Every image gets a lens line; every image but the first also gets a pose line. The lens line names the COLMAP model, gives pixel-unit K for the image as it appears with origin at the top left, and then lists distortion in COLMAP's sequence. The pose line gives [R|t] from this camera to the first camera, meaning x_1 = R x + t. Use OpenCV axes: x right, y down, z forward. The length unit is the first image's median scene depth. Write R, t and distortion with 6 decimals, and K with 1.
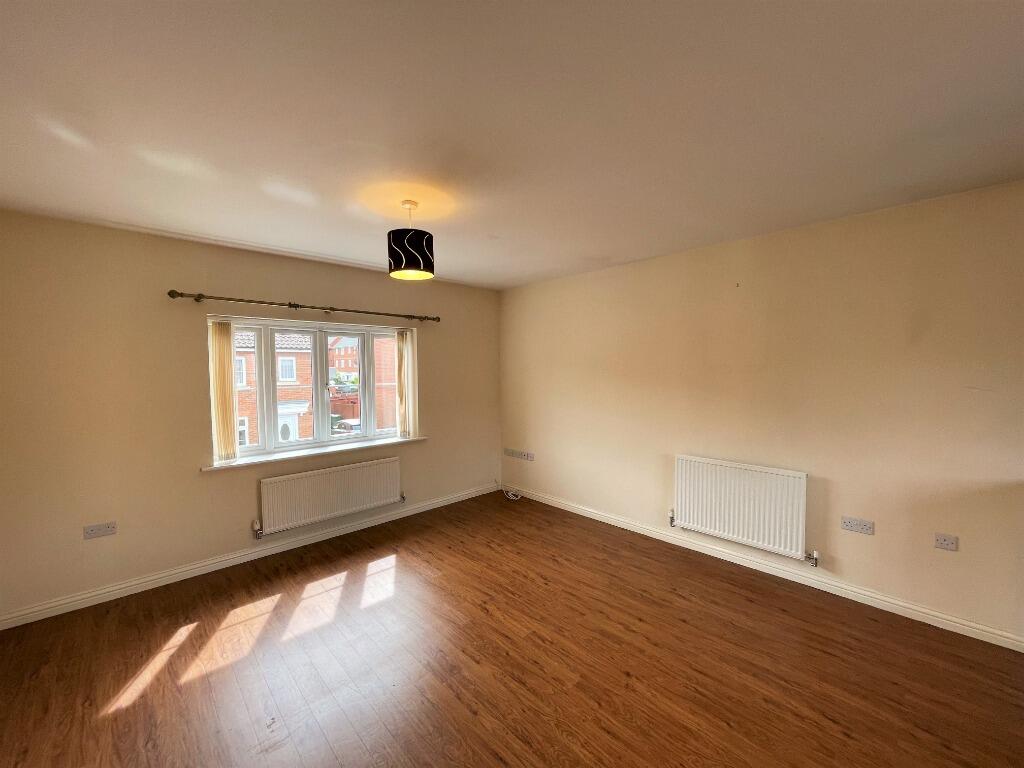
lens RADIAL K [[417.0, 0, 514.5], [0, 417.0, 390.1], [0, 0, 1]] dist [0.008597, -0.000167]
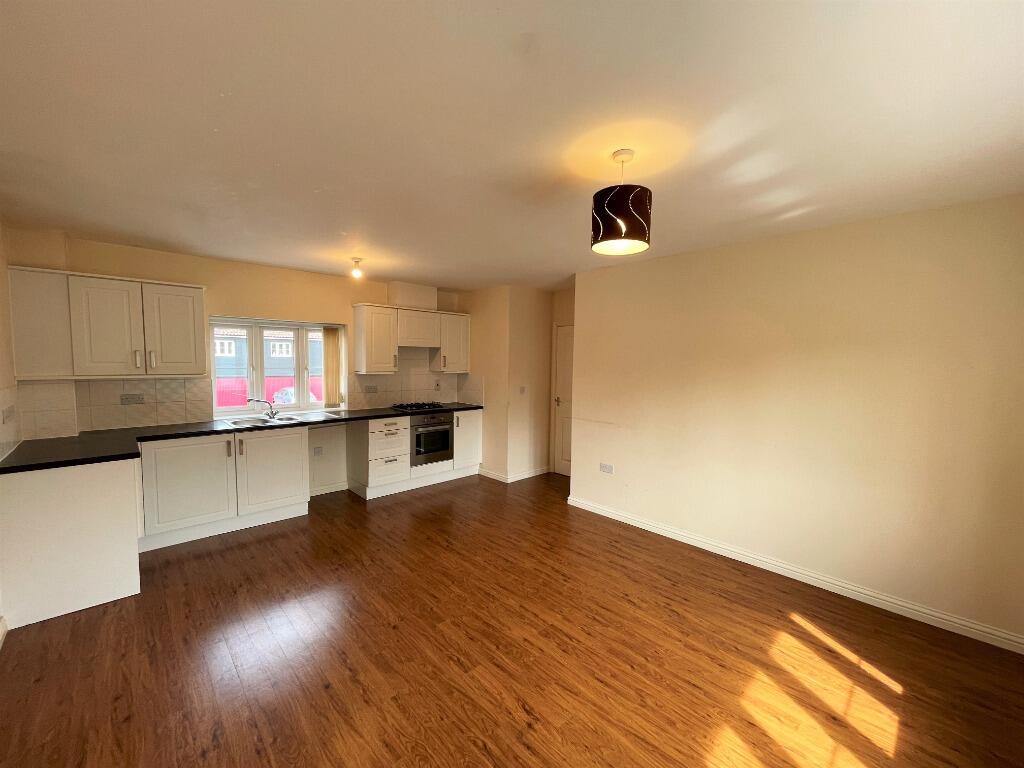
lens RADIAL K [[411.8, 0, 511.2], [0, 411.8, 387.5], [0, 0, 1]] dist [-0.000291, -0.000102]
pose [[-0.999995, -0.002945, 0.000868, -0.049244], [-0.002814, 0.992217, 0.124493, -0.117981], [-0.001228, 0.124490, -0.992220, 1.928107]]
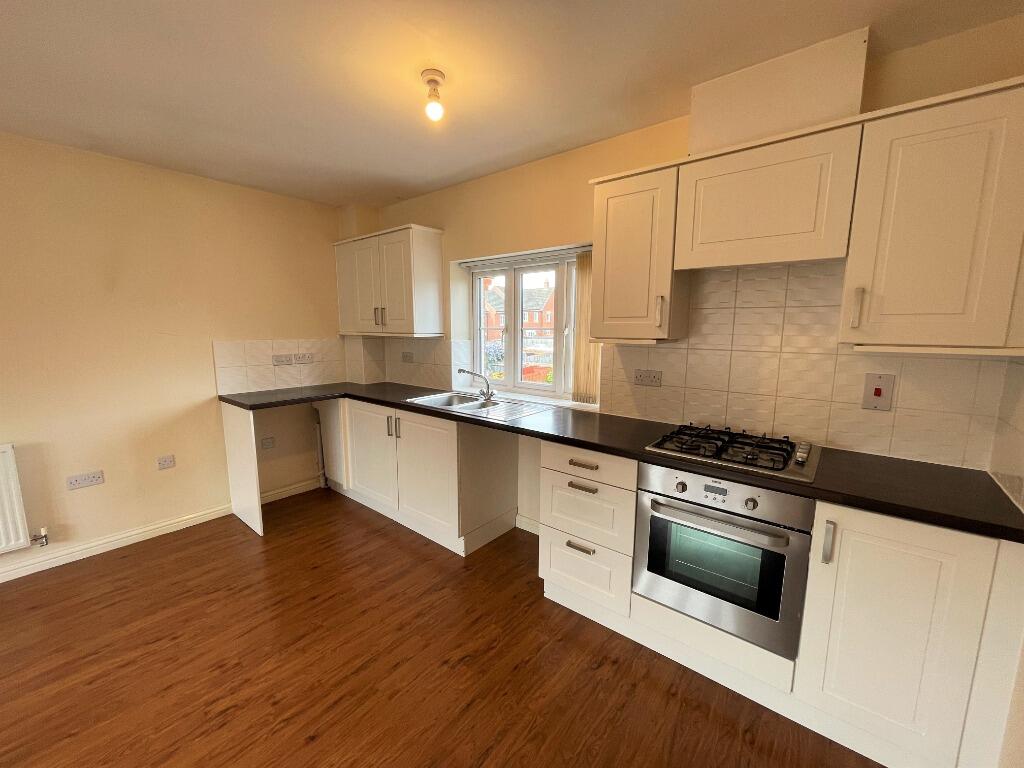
lens RADIAL K [[411.8, 0, 511.2], [0, 411.8, 387.5], [0, 0, 1]] dist [-0.000291, -0.000102]
pose [[-0.115847, -0.138883, 0.983510, -0.245544], [0.054579, 0.987790, 0.145916, 0.031666], [-0.991766, 0.070583, -0.106853, 0.136058]]
